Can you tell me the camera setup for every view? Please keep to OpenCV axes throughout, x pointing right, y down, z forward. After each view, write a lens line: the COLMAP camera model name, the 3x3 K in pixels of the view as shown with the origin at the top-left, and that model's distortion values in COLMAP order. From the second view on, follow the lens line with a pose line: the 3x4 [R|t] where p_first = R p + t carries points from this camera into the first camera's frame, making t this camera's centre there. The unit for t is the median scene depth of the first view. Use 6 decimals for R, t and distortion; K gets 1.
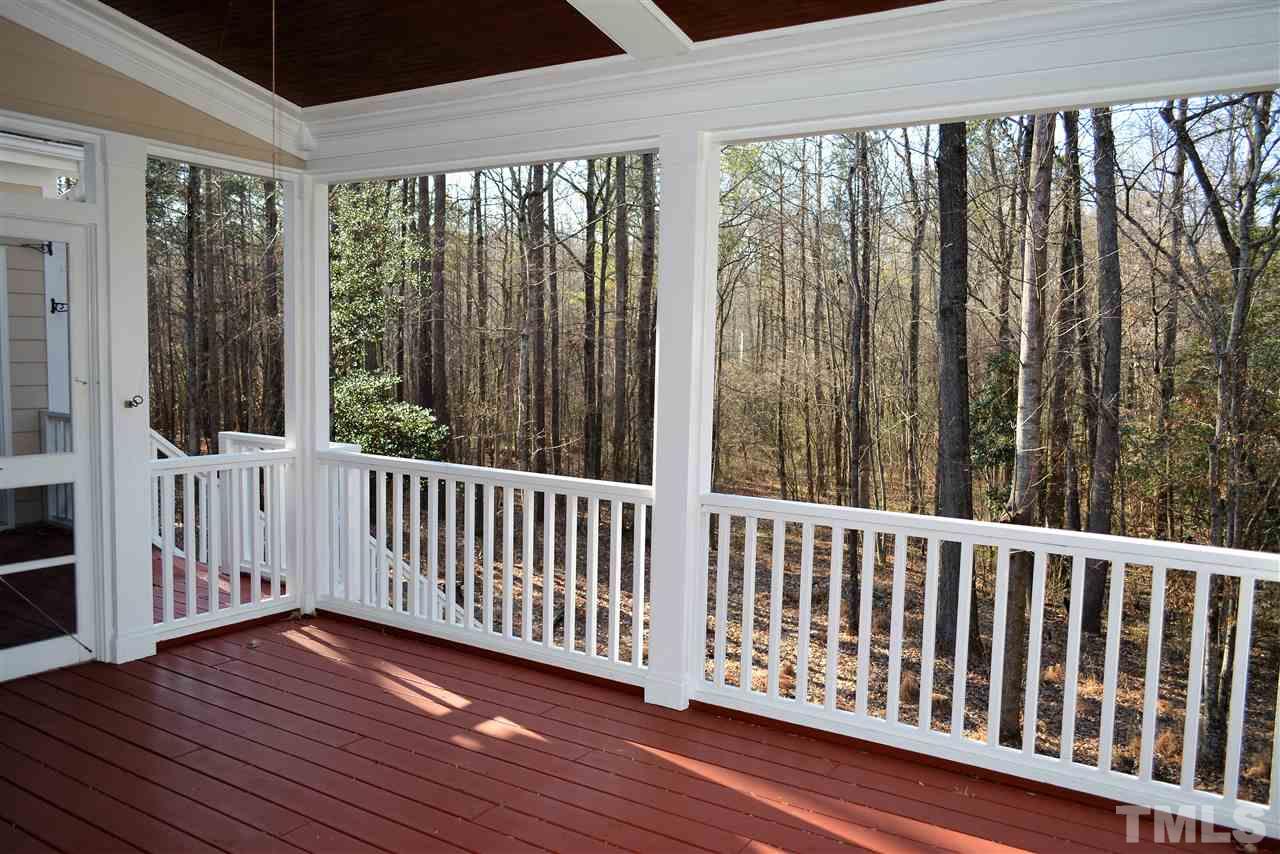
lens RADIAL K [[1003.8, 0, 643.0], [0, 1003.8, 431.5], [0, 0, 1]] dist [-0.007429, 0.001177]
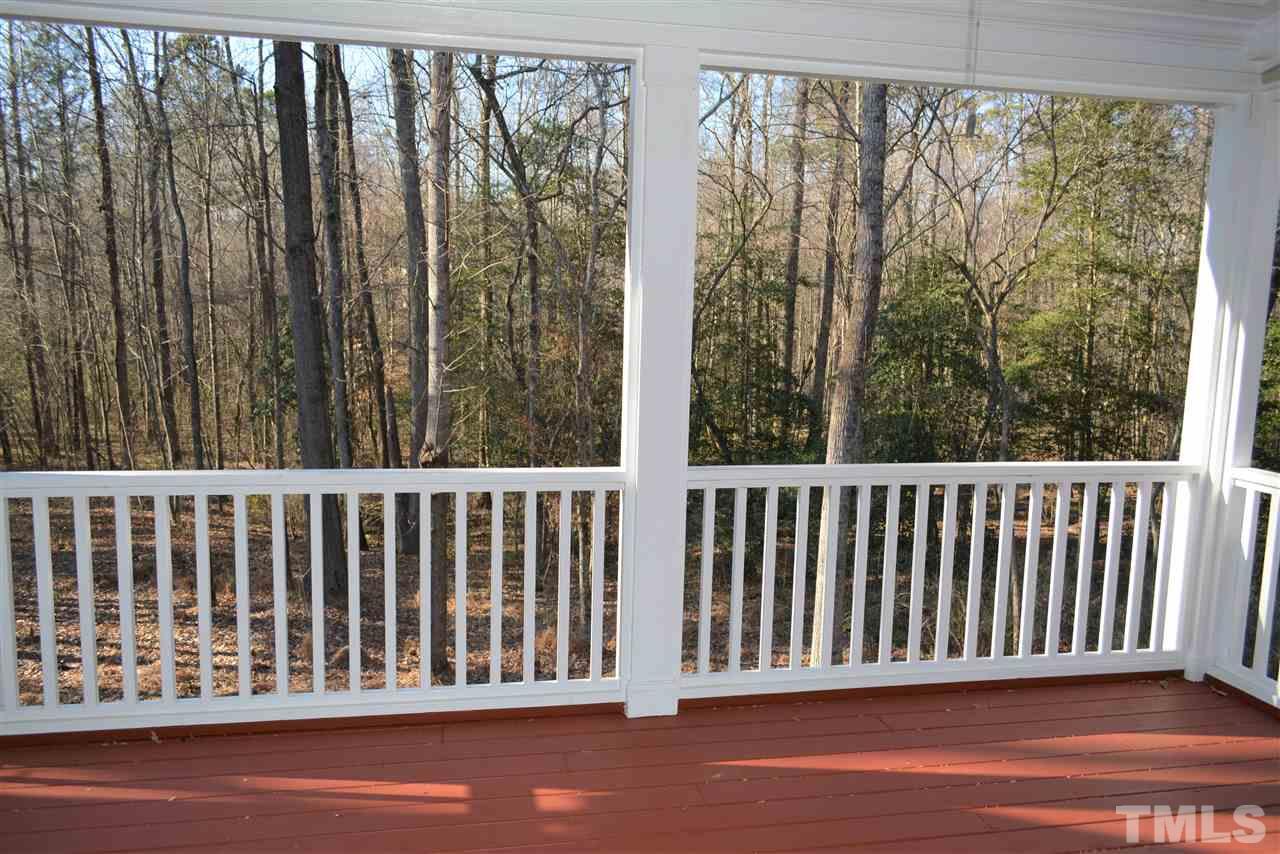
lens RADIAL K [[1001.8, 0, 639.6], [0, 1001.8, 431.1], [0, 0, 1]] dist [-0.002253, 0.245024]
pose [[0.741546, -0.093887, 0.664300, -0.147409], [0.053023, 0.995264, 0.081475, -0.012129], [-0.668803, -0.025194, 0.743012, 0.098409]]
